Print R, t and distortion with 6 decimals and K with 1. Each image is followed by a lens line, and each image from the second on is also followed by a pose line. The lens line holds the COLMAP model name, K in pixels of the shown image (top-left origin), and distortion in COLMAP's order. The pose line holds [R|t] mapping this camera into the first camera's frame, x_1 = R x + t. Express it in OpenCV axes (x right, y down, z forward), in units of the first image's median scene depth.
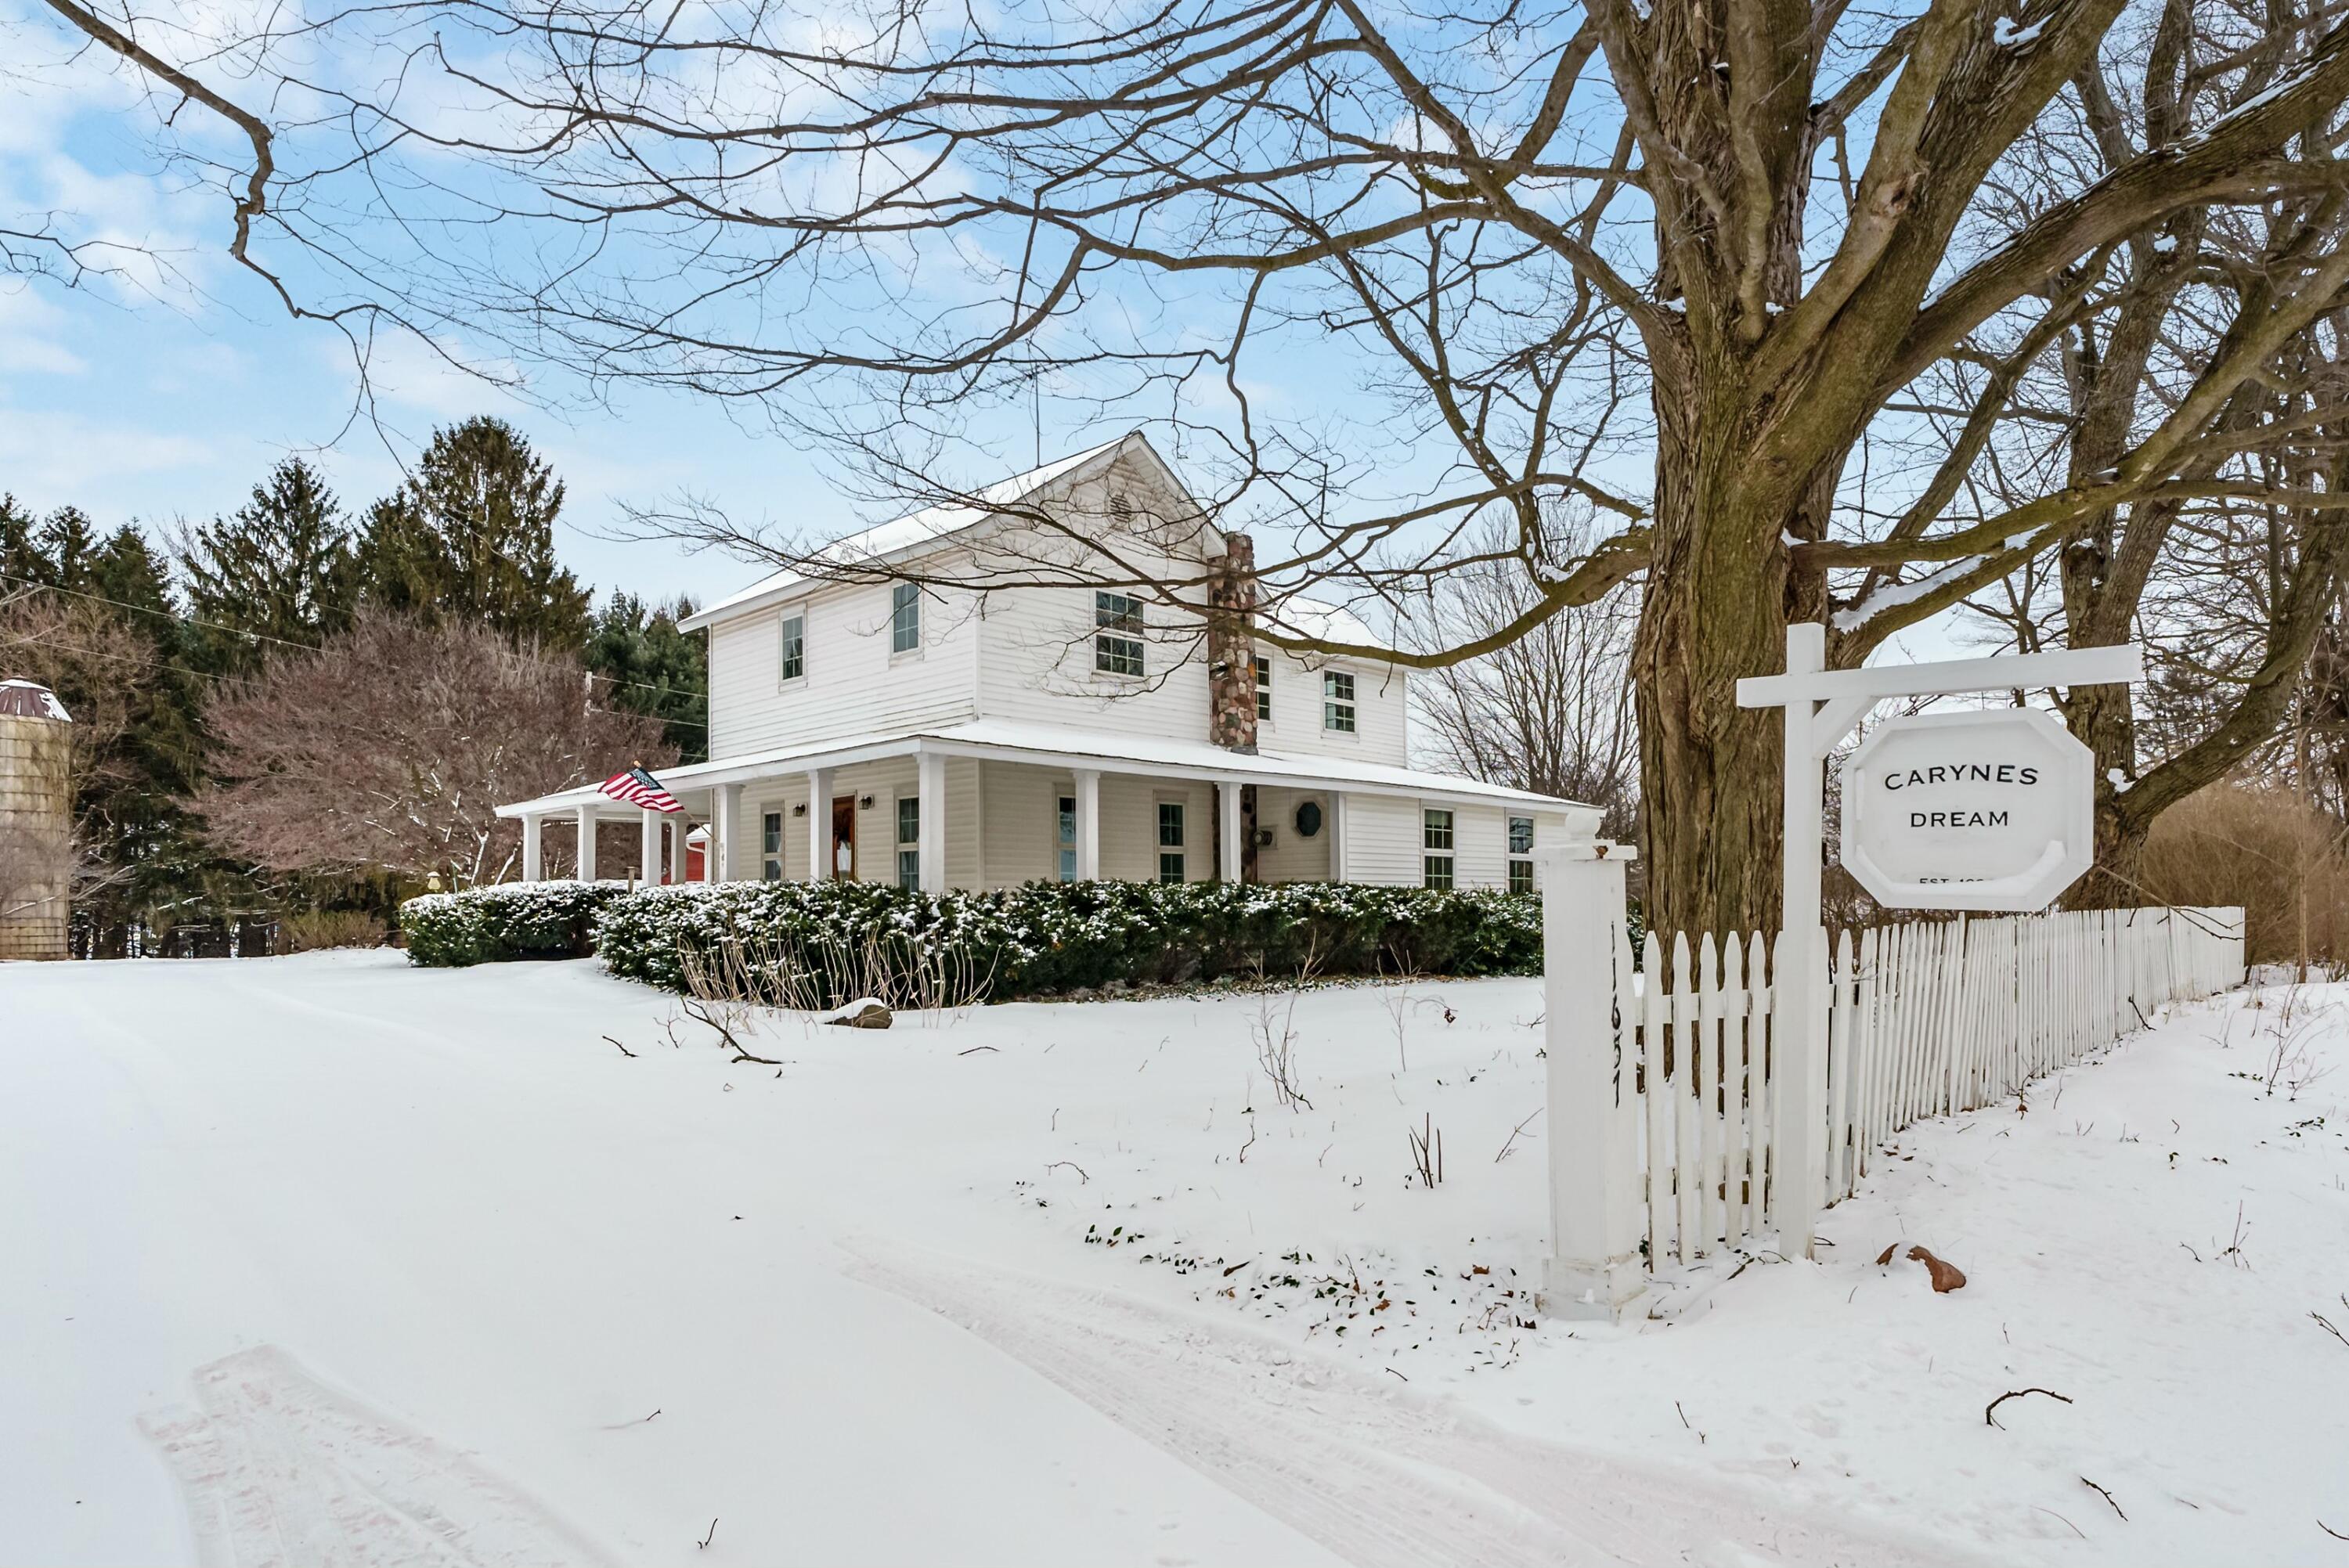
lens RADIAL K [[1070.4, 0, 1186.1], [0, 1070.4, 770.7], [0, 0, 1]] dist [-0.000431, 0.000056]
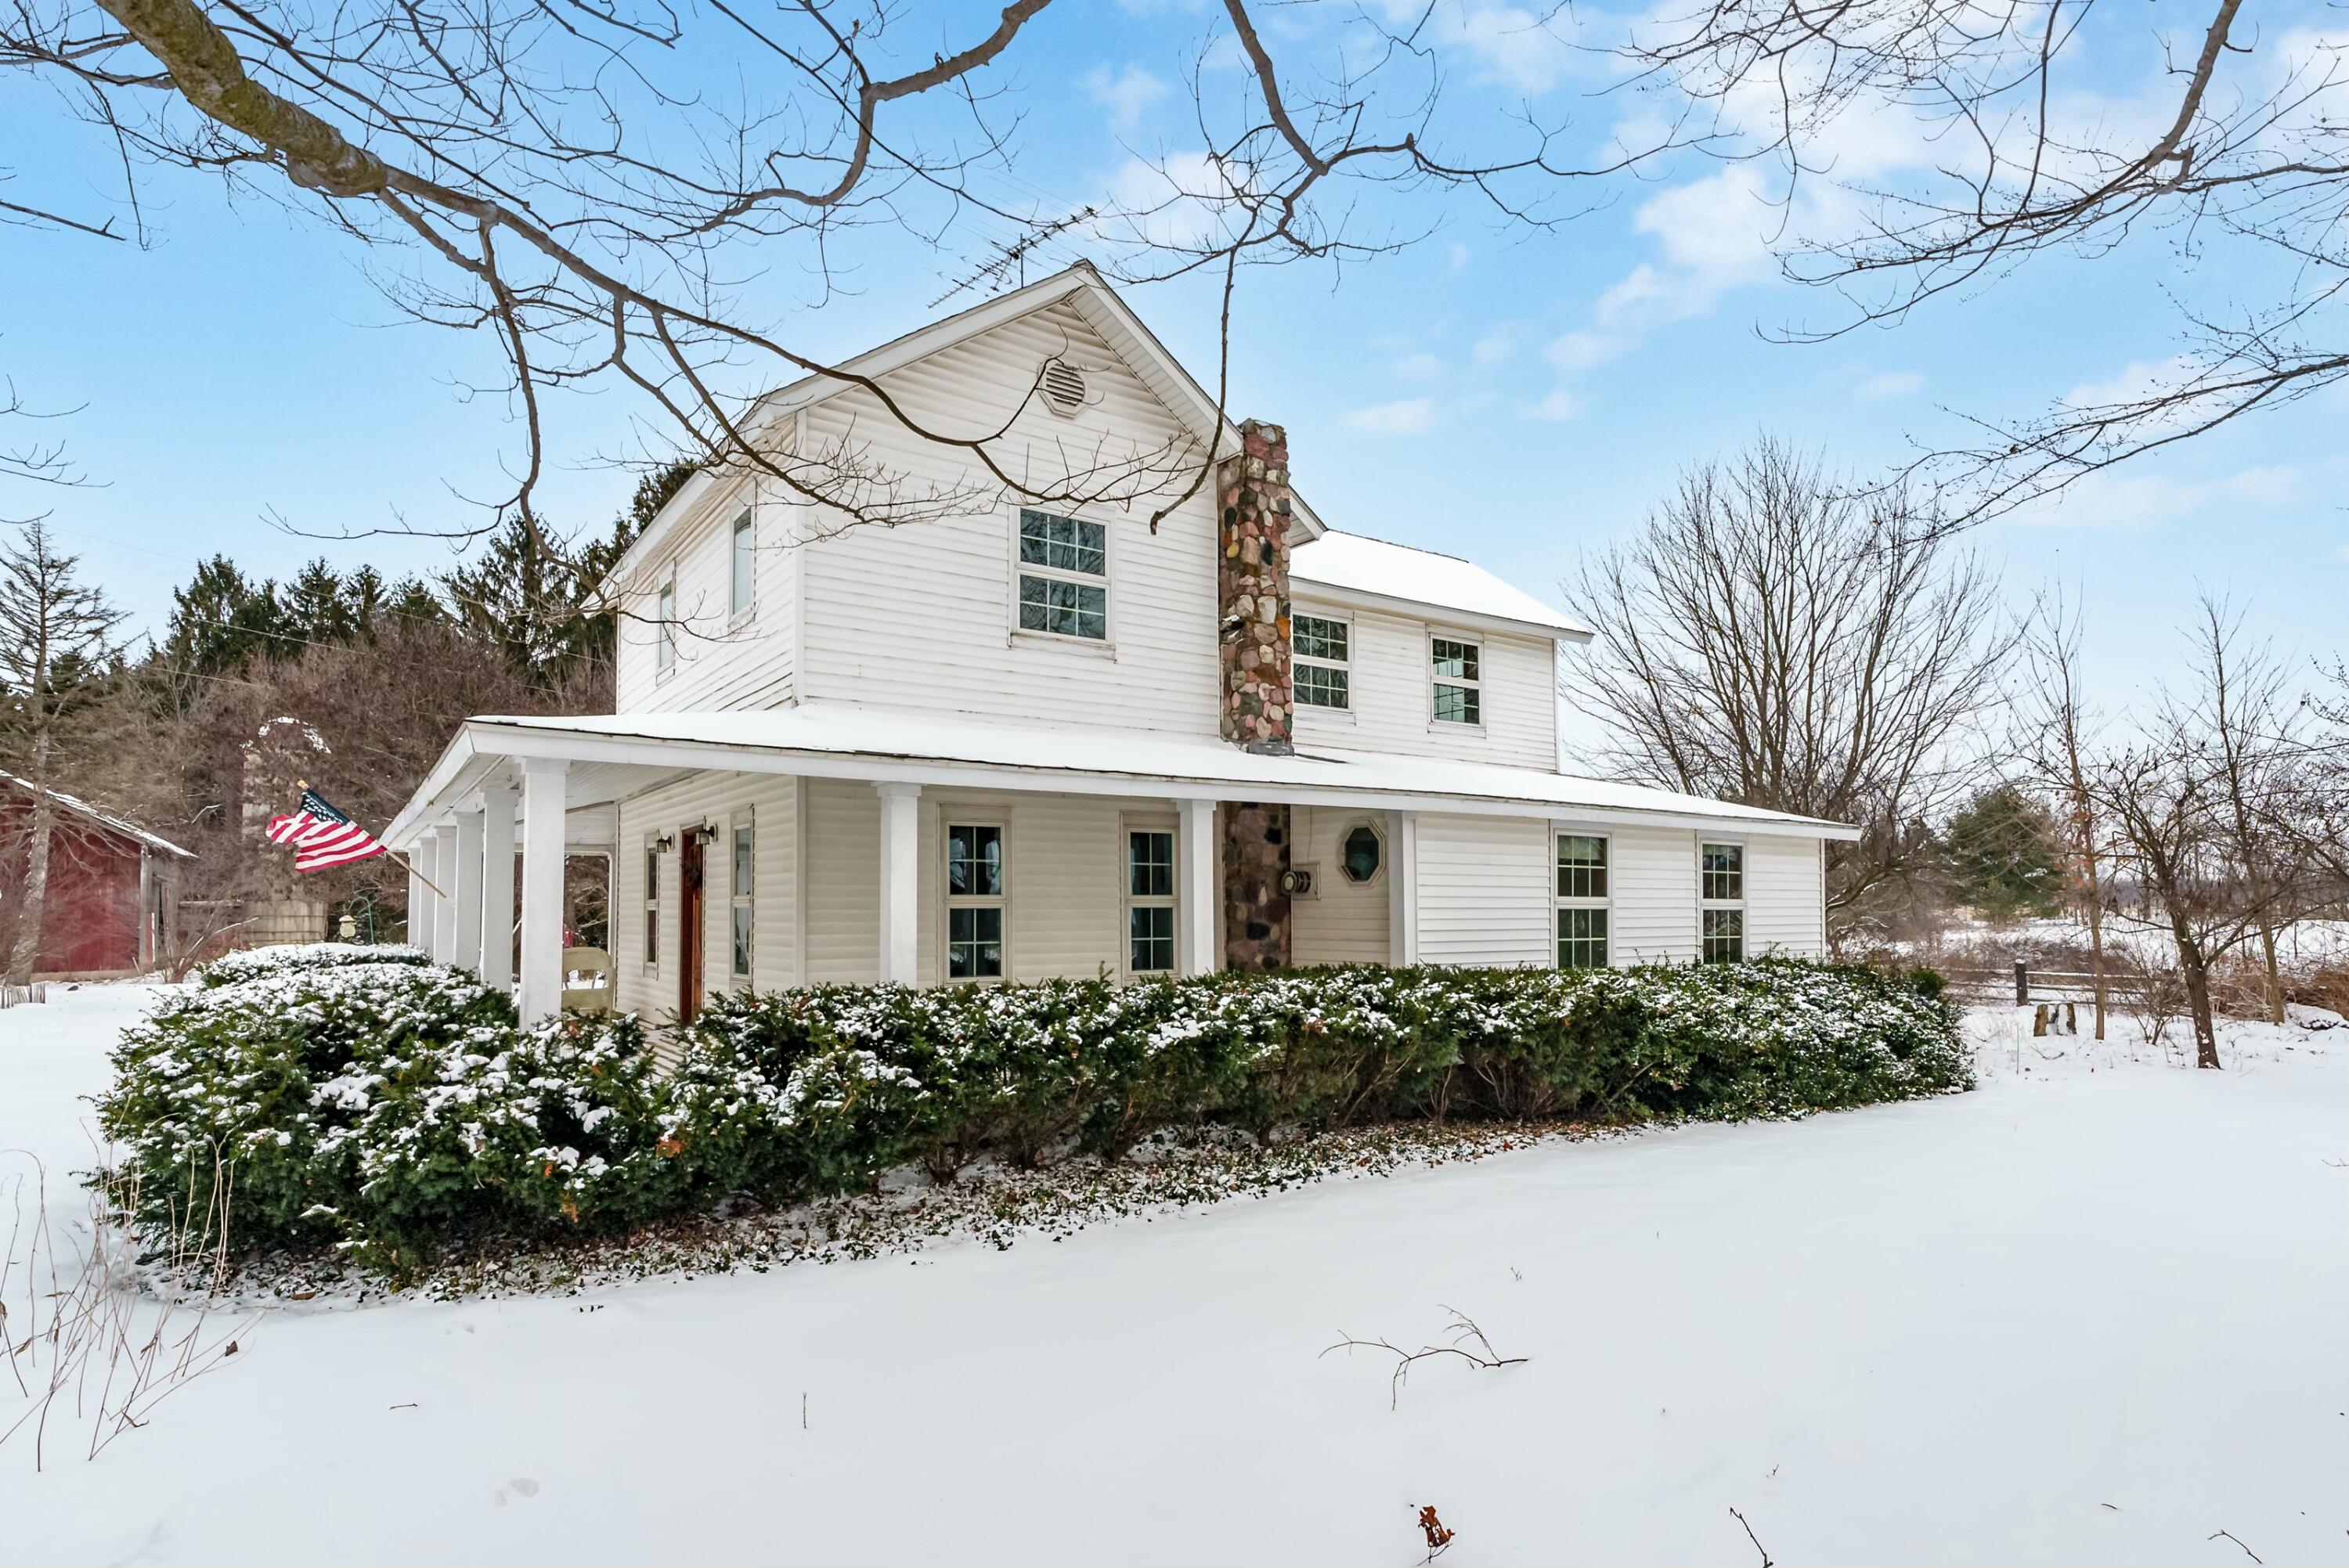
lens RADIAL K [[1161.7, 0, 1158.1], [0, 1161.7, 801.3], [0, 0, 1]] dist [-0.002353, -0.000345]
pose [[0.987419, -0.015262, -0.157386, 0.097734], [0.017571, 0.999757, 0.013289, 0.002643], [0.157145, -0.015887, 0.987448, 0.283173]]
